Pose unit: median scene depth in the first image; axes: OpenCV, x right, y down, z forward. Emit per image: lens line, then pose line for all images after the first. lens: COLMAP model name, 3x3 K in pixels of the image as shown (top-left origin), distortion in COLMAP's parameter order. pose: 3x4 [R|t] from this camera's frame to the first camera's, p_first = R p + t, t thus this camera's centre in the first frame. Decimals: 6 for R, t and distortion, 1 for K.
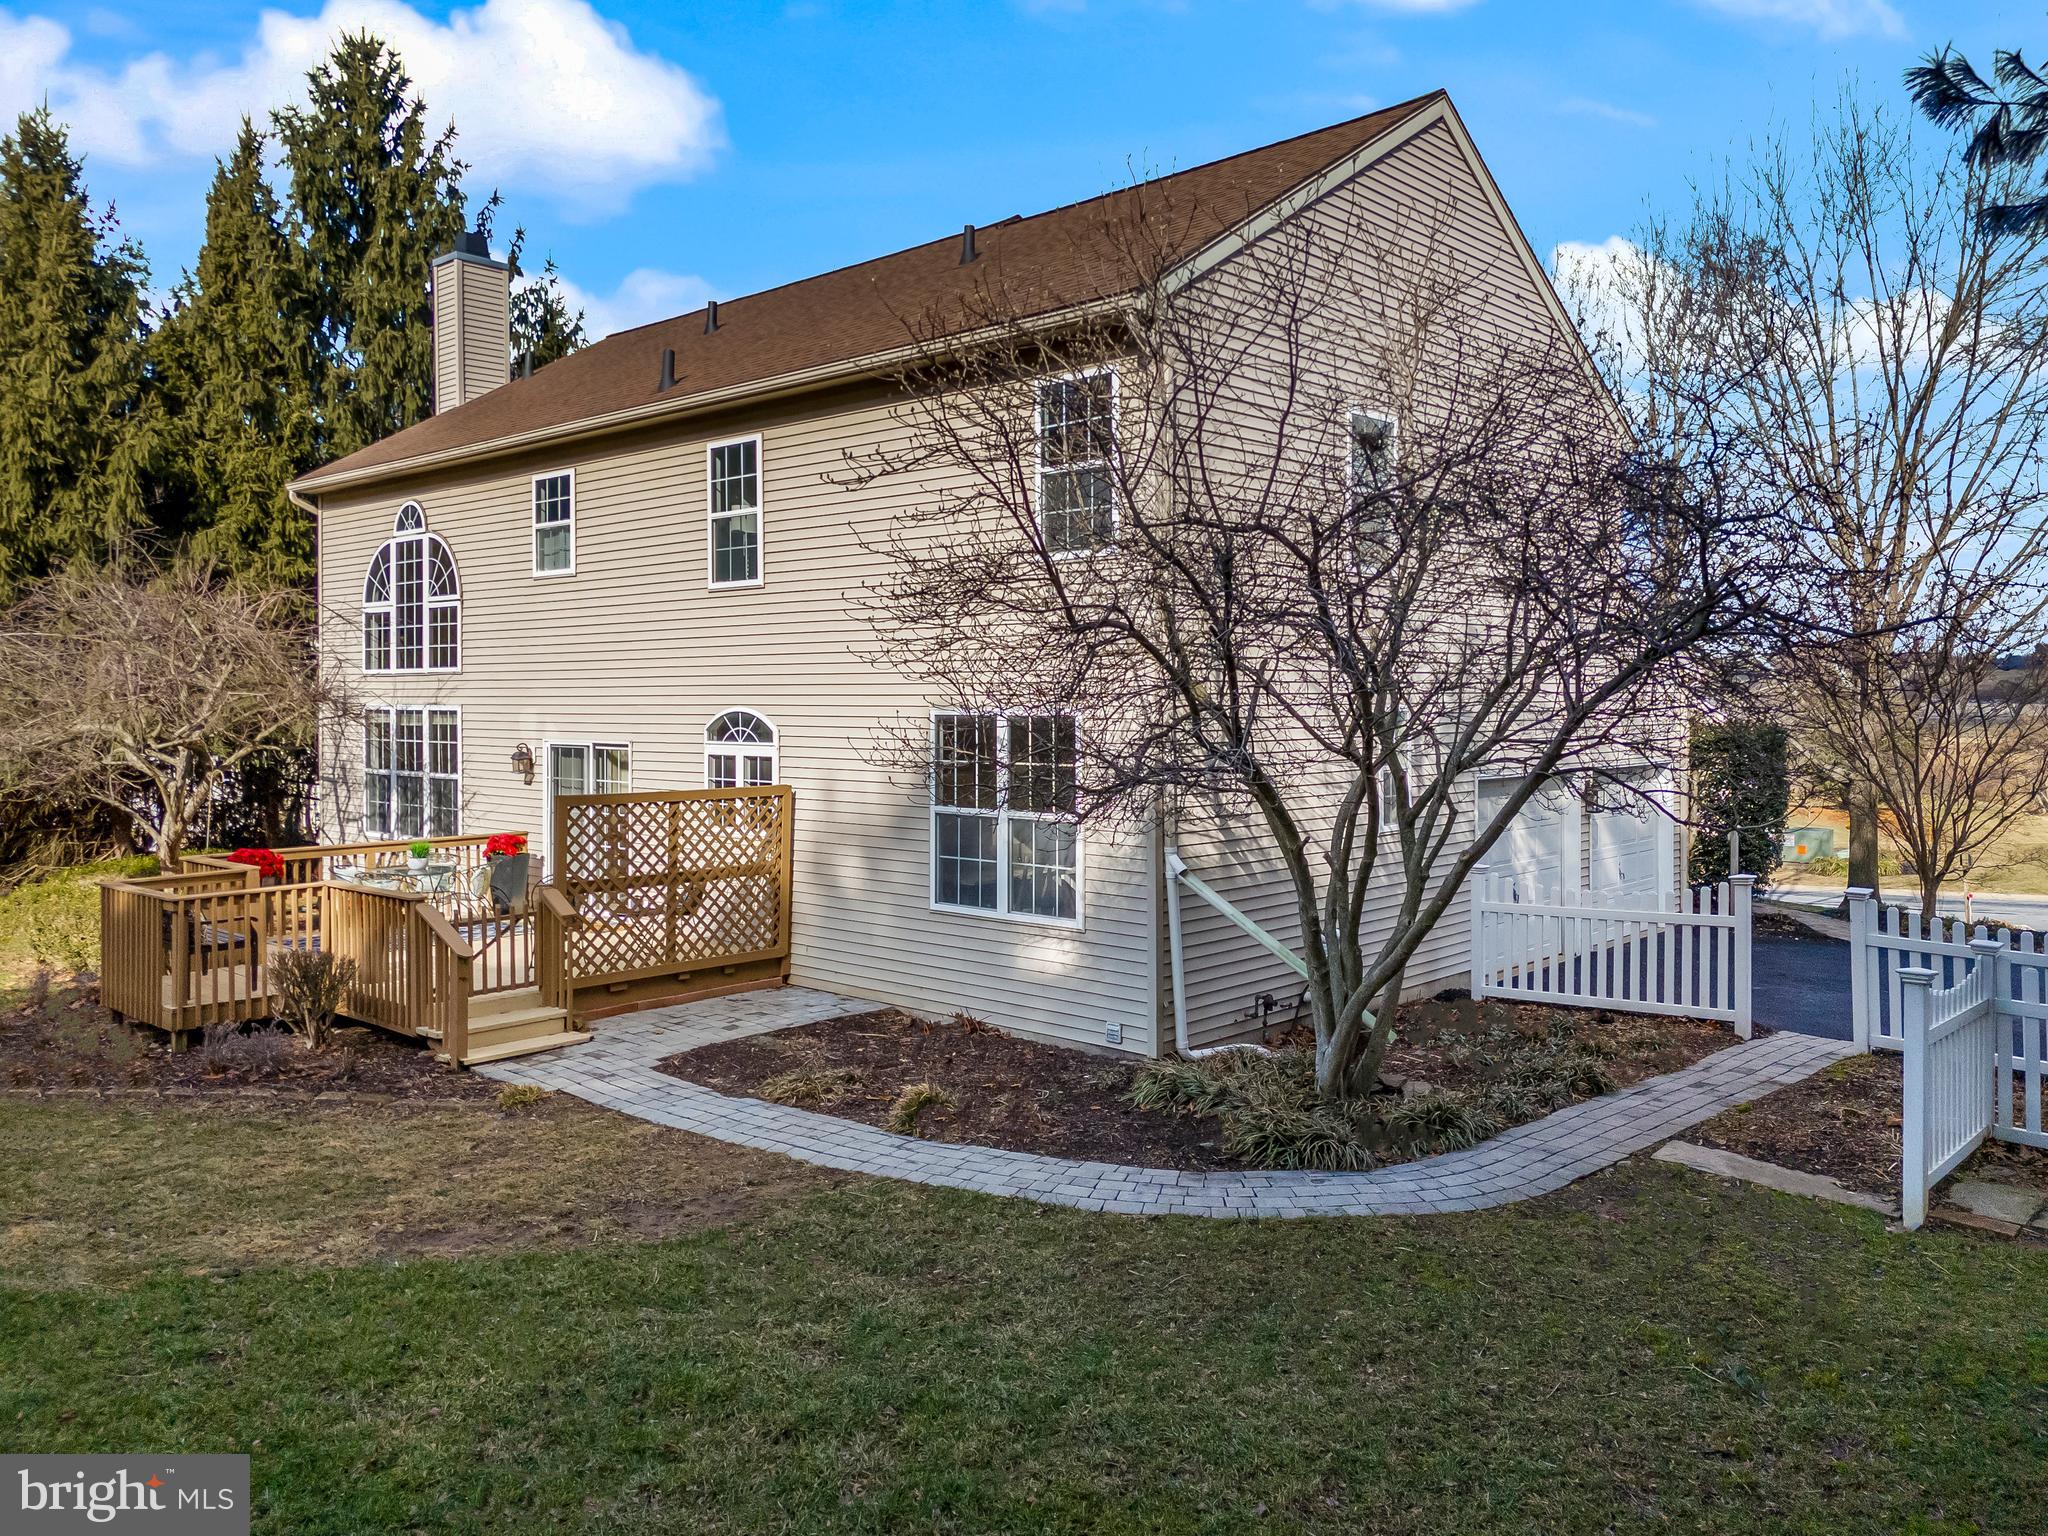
lens RADIAL K [[1535.1, 0, 1024.0], [0, 1535.1, 768.0], [0, 0, 1]] dist [0.035135, -0.003641]
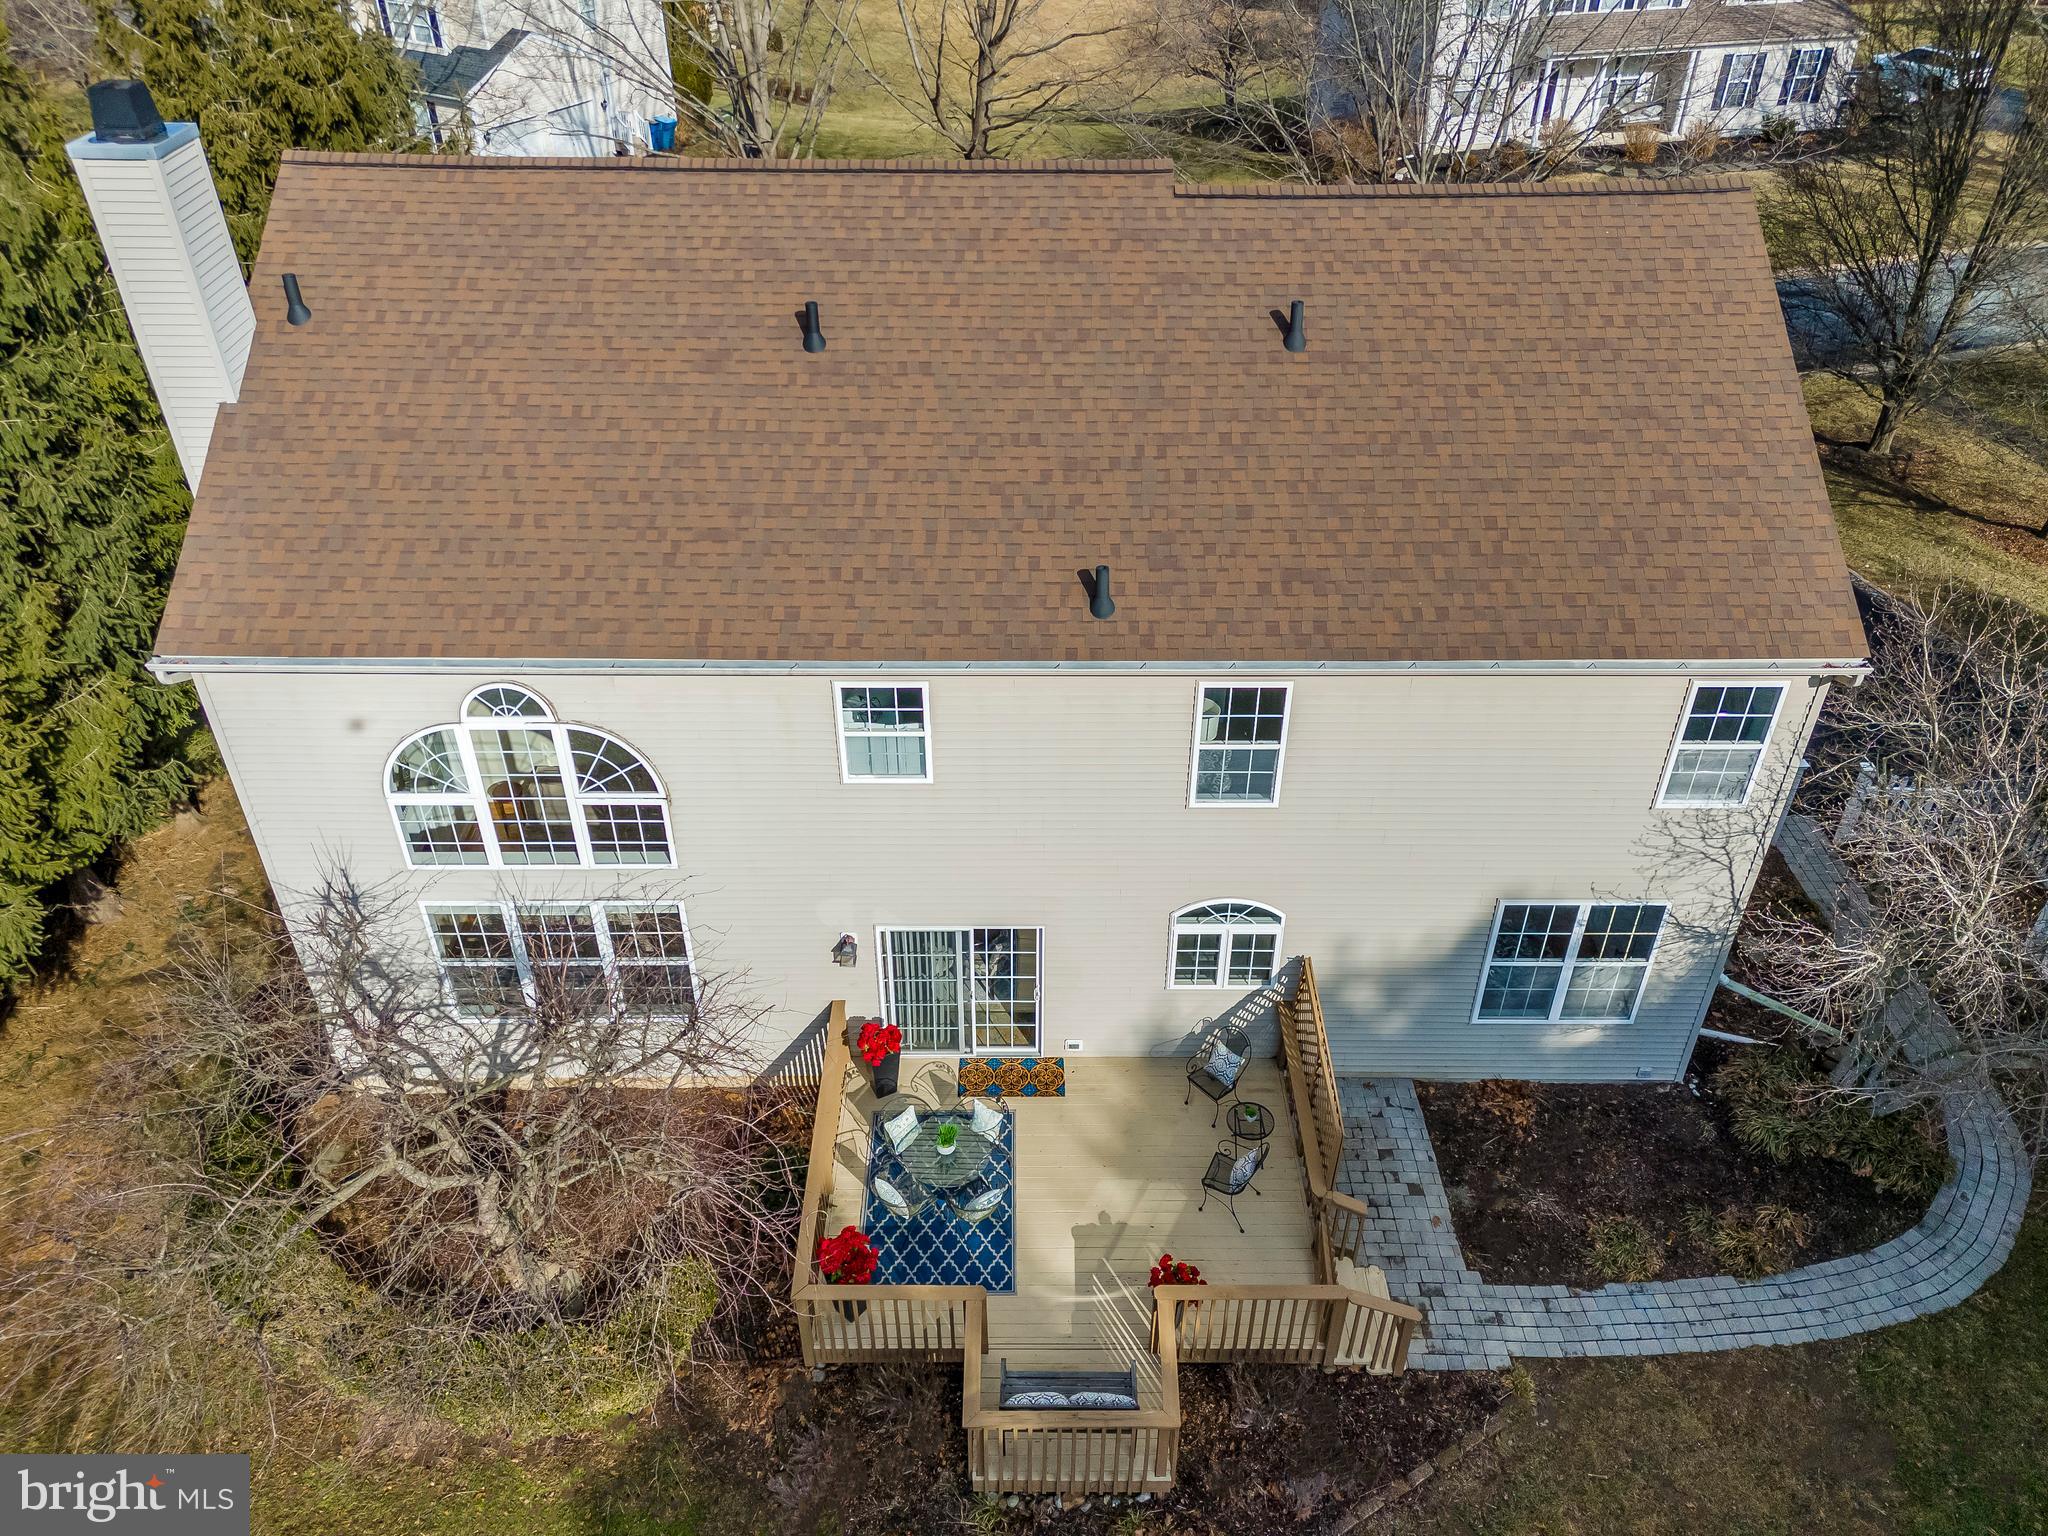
lens RADIAL K [[1535.1, 0, 1024.0], [0, 1535.1, 768.0], [0, 0, 1]] dist [0.035135, -0.003641]
pose [[0.726538, -0.403297, 0.556322, -1.311240], [0.024455, 0.824299, 0.565626, -1.112170], [-0.686691, -0.397344, 0.608747, 0.788406]]
